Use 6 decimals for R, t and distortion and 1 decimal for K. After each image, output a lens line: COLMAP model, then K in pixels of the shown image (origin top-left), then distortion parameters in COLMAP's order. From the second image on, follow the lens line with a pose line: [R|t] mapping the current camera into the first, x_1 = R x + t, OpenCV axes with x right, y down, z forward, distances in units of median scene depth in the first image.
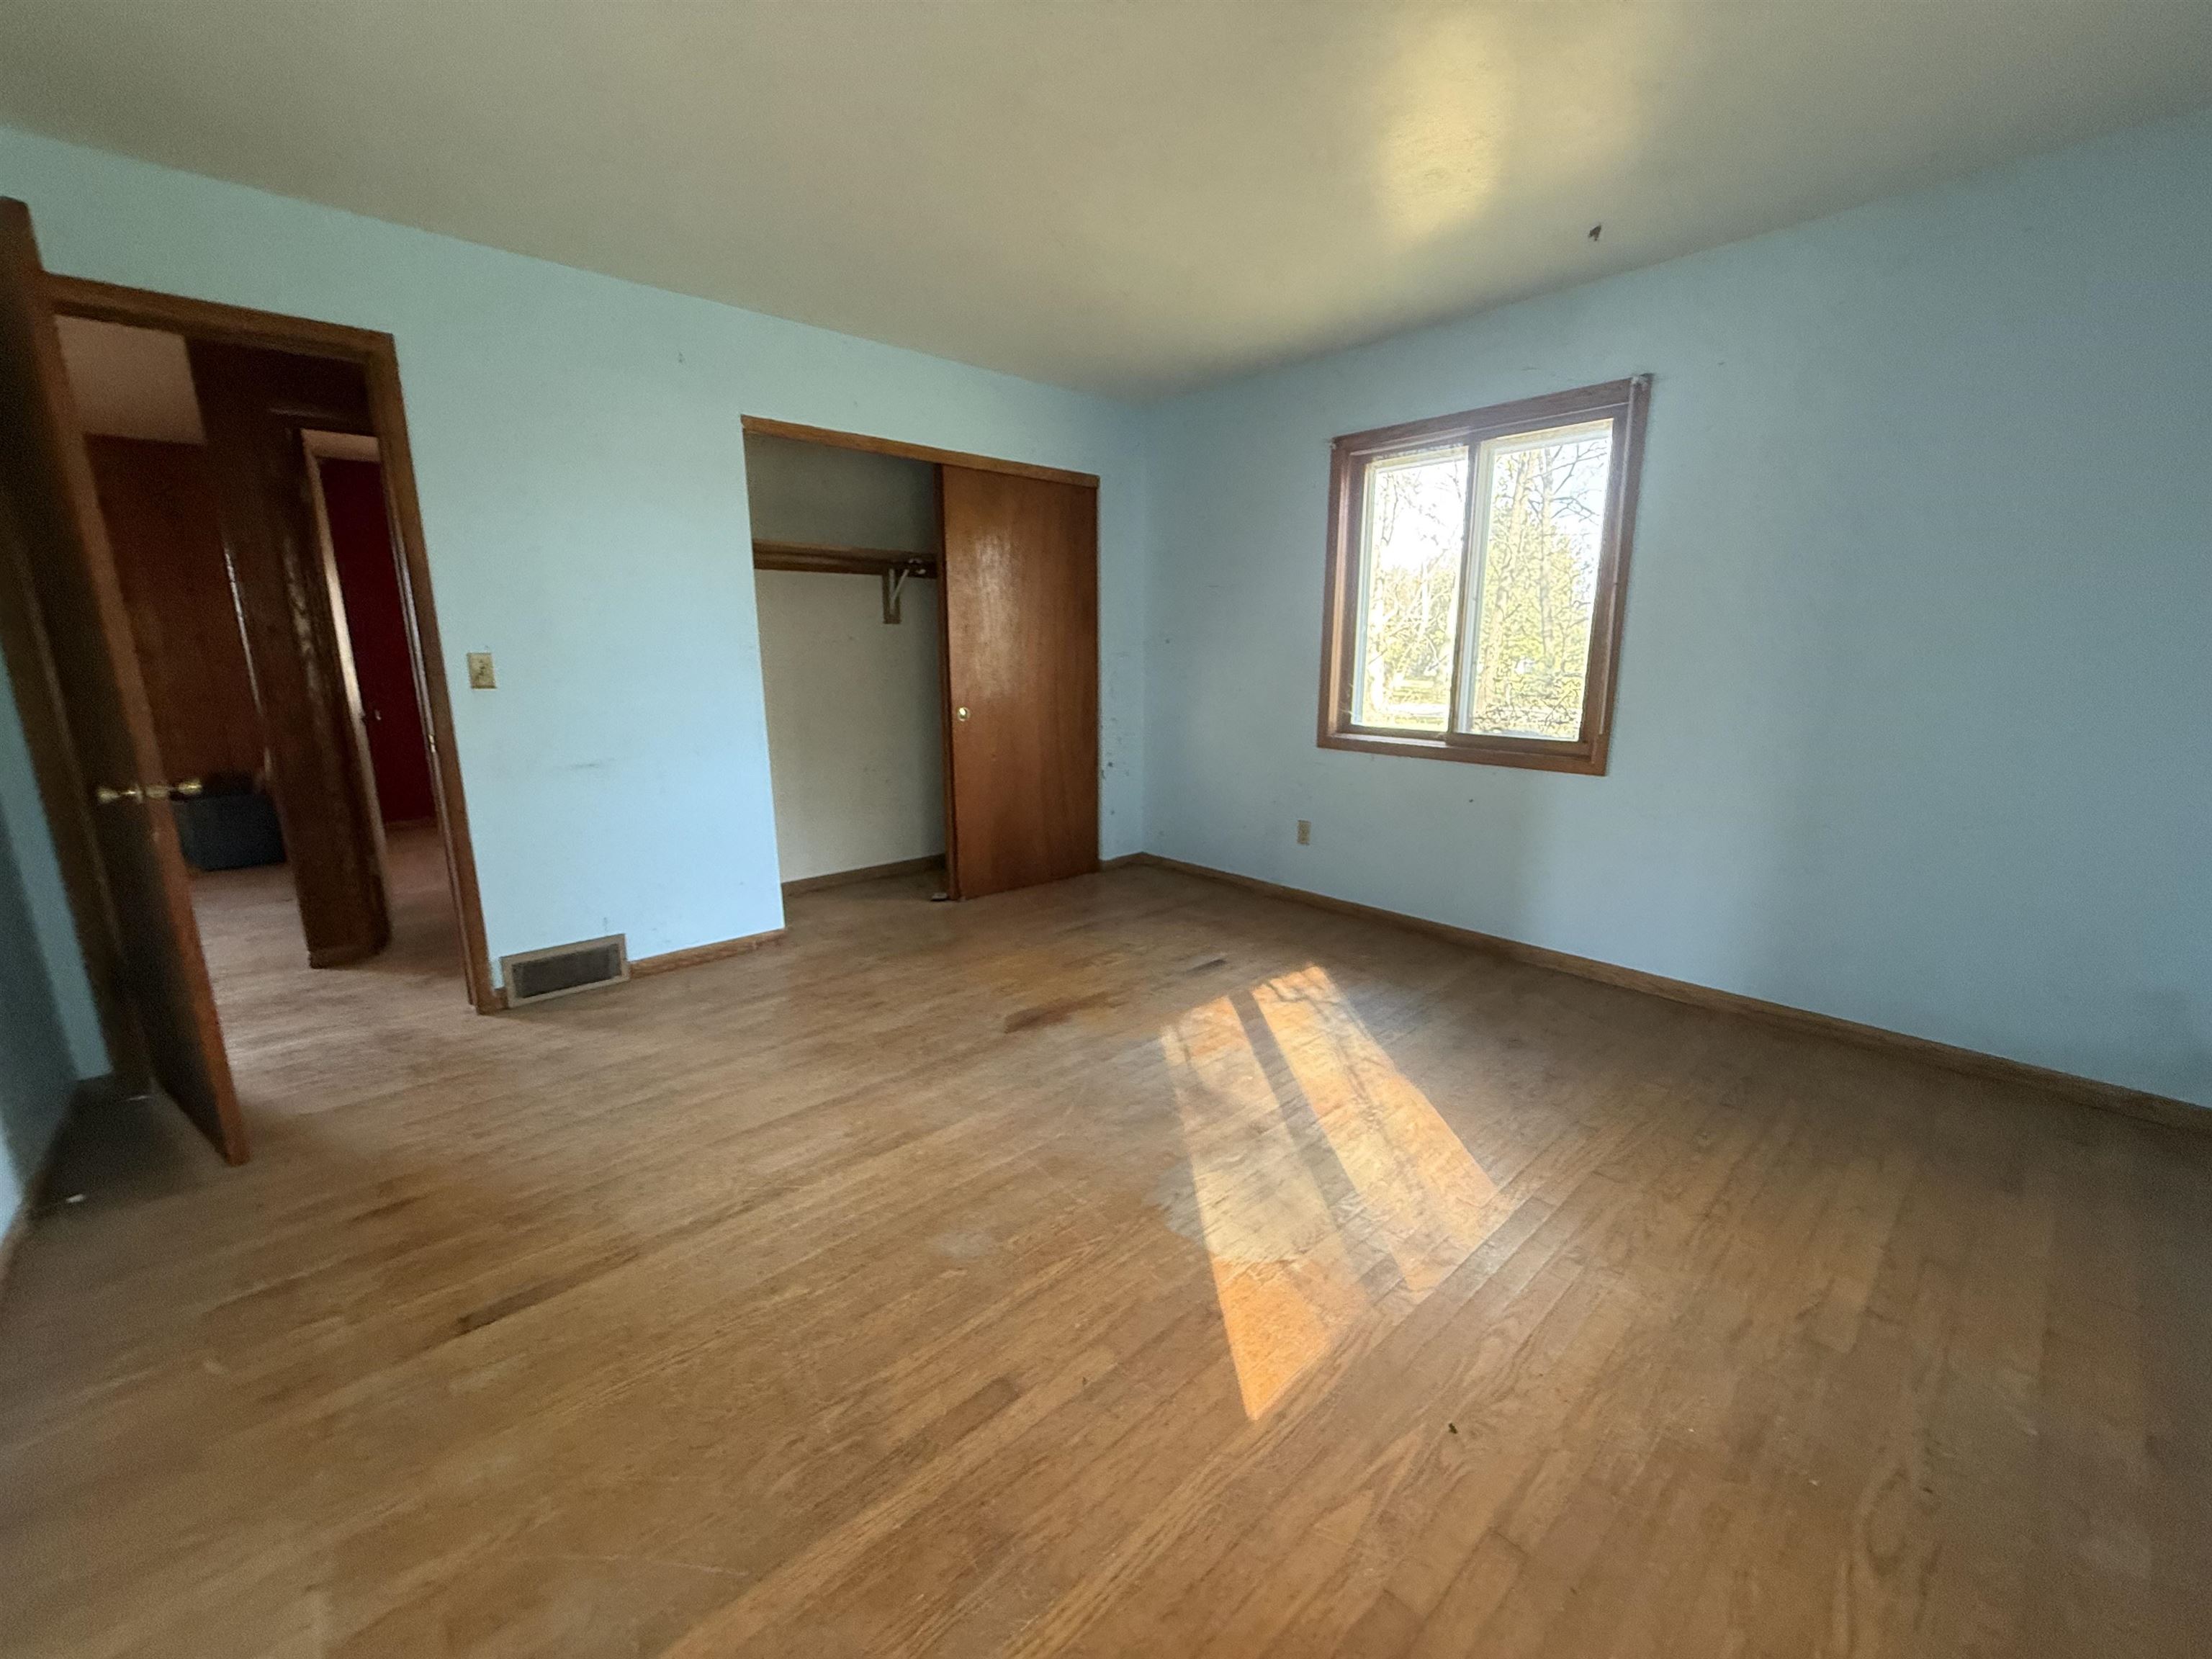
lens RADIAL K [[885.0, 0, 1107.3], [0, 885.0, 833.0], [0, 0, 1]] dist [0.000534, -0.000115]
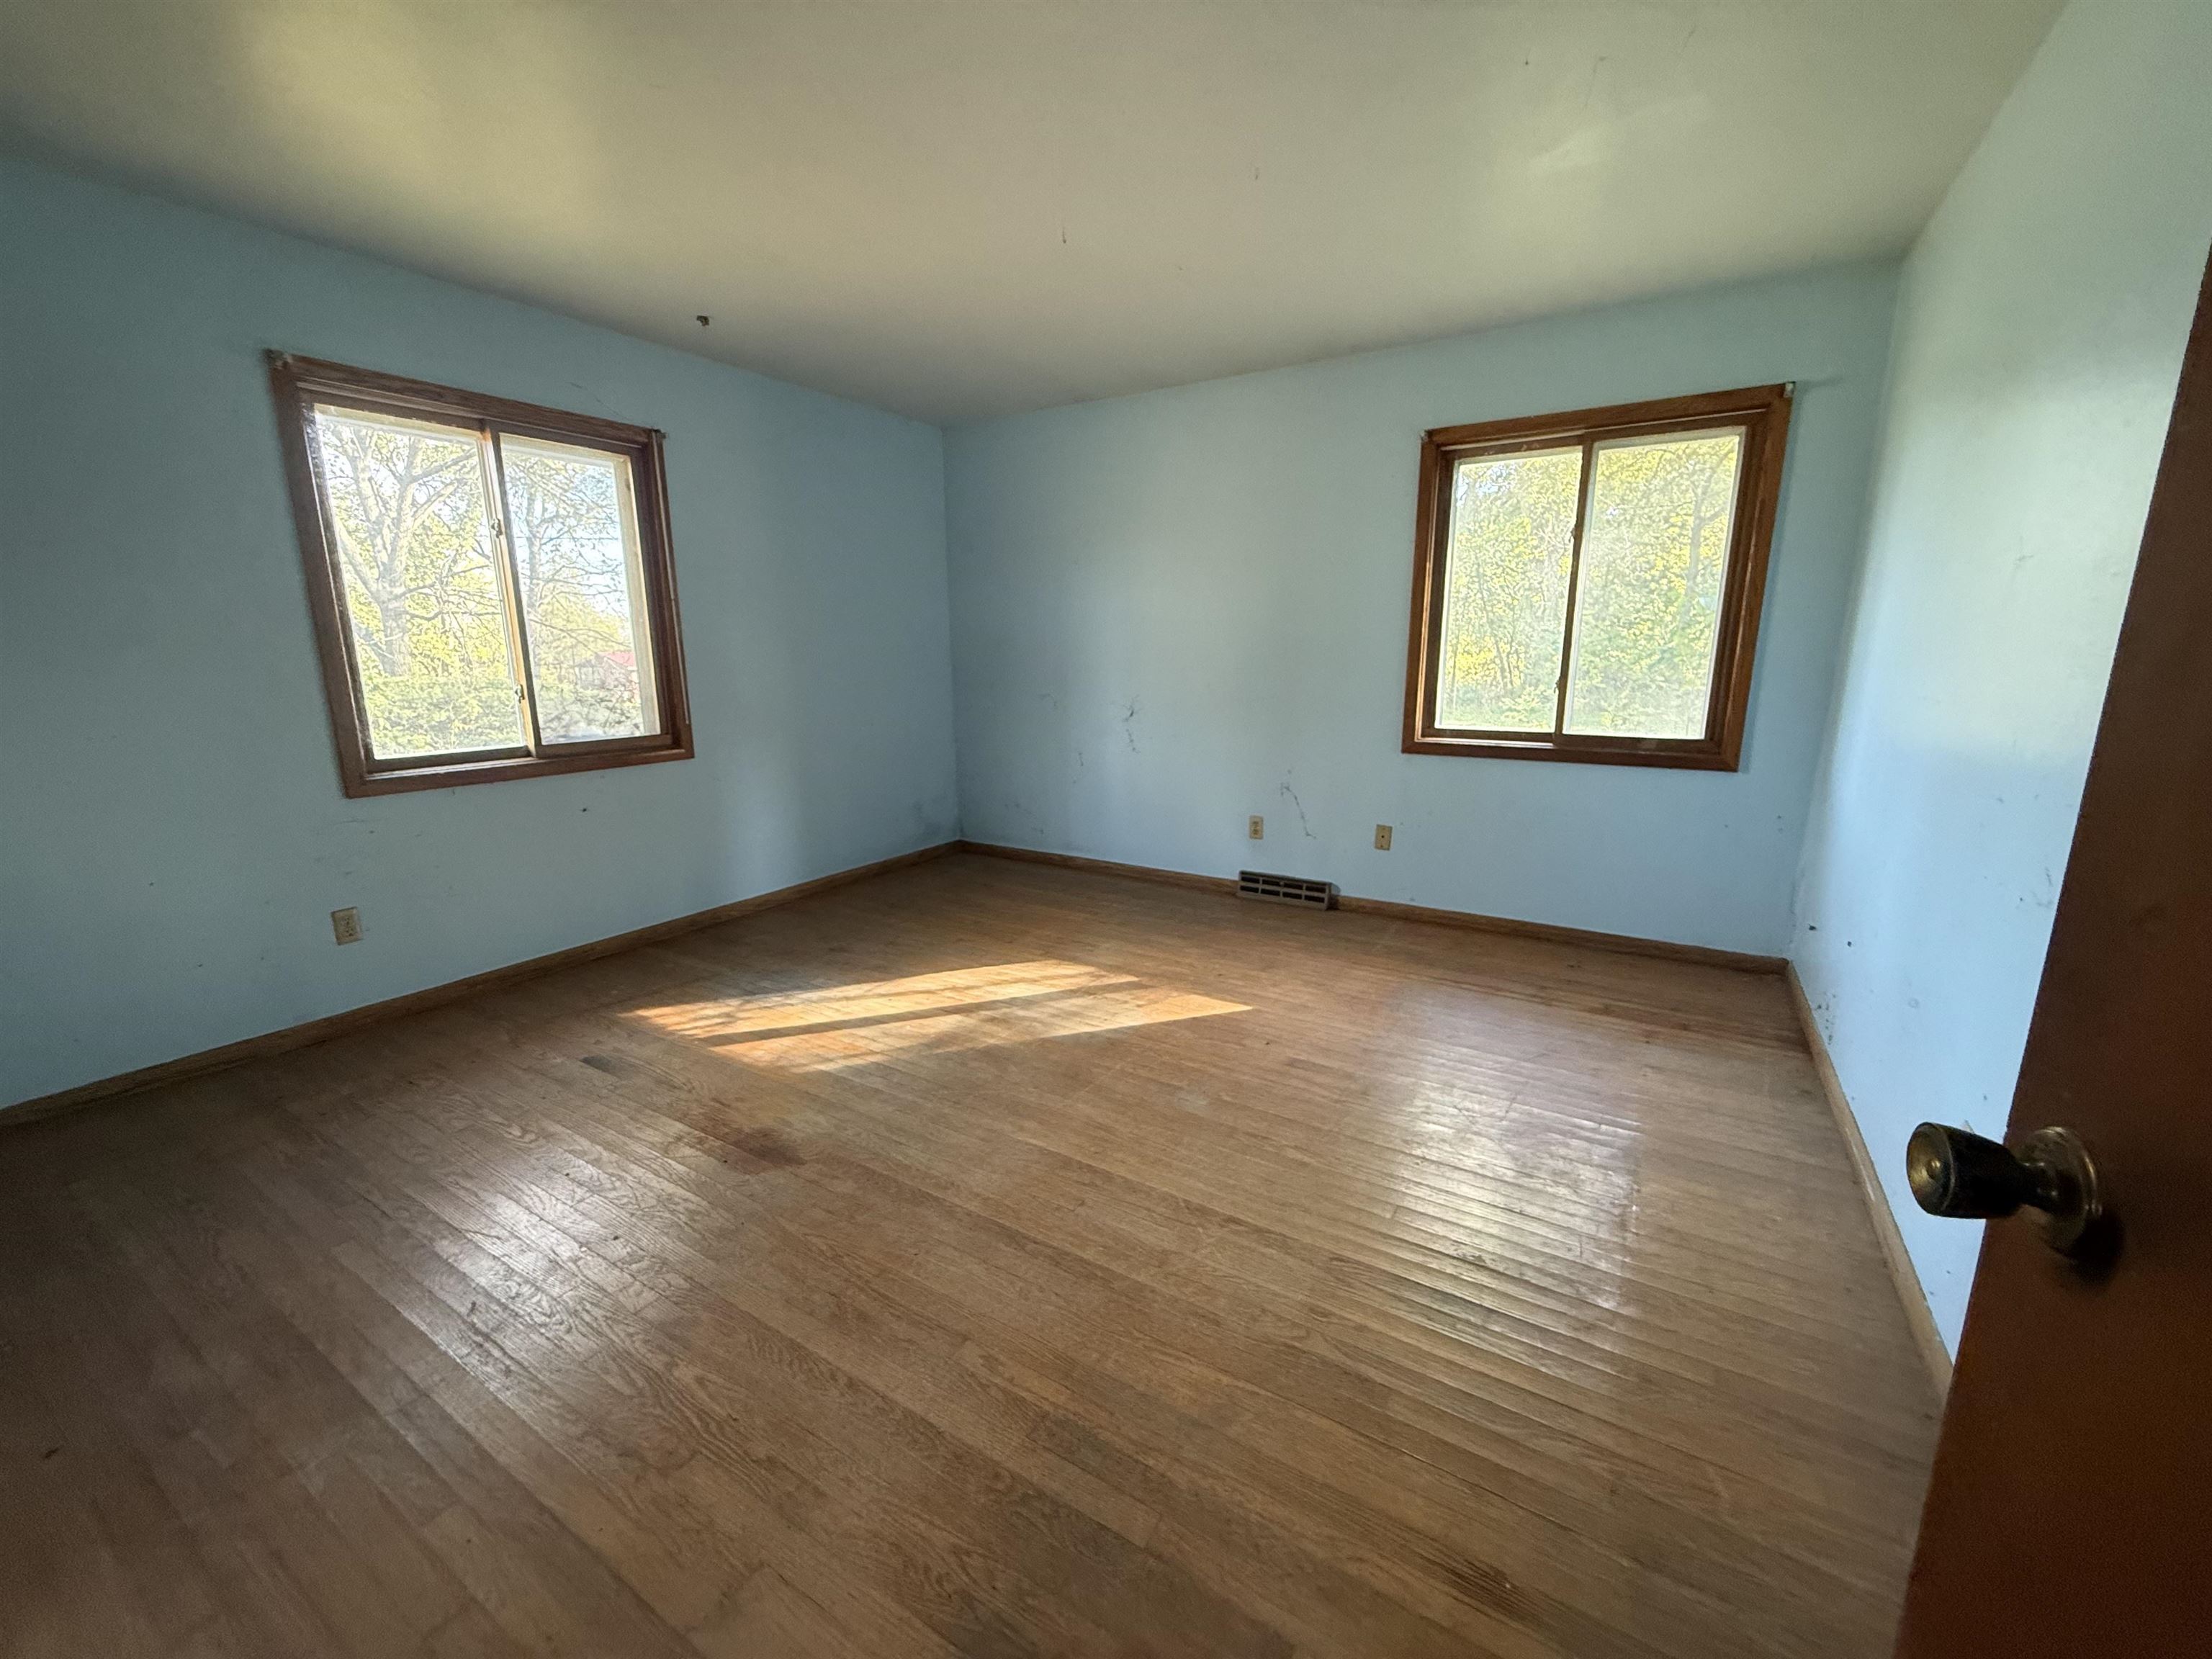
lens RADIAL K [[885.0, 0, 1107.1], [0, 885.0, 826.8], [0, 0, 1]] dist [0.000534, -0.000115]
pose [[-0.267431, -0.195295, 0.943579, -0.849917], [0.210733, 0.943687, 0.255043, -0.185127], [-0.940251, 0.267050, -0.211216, 0.850496]]
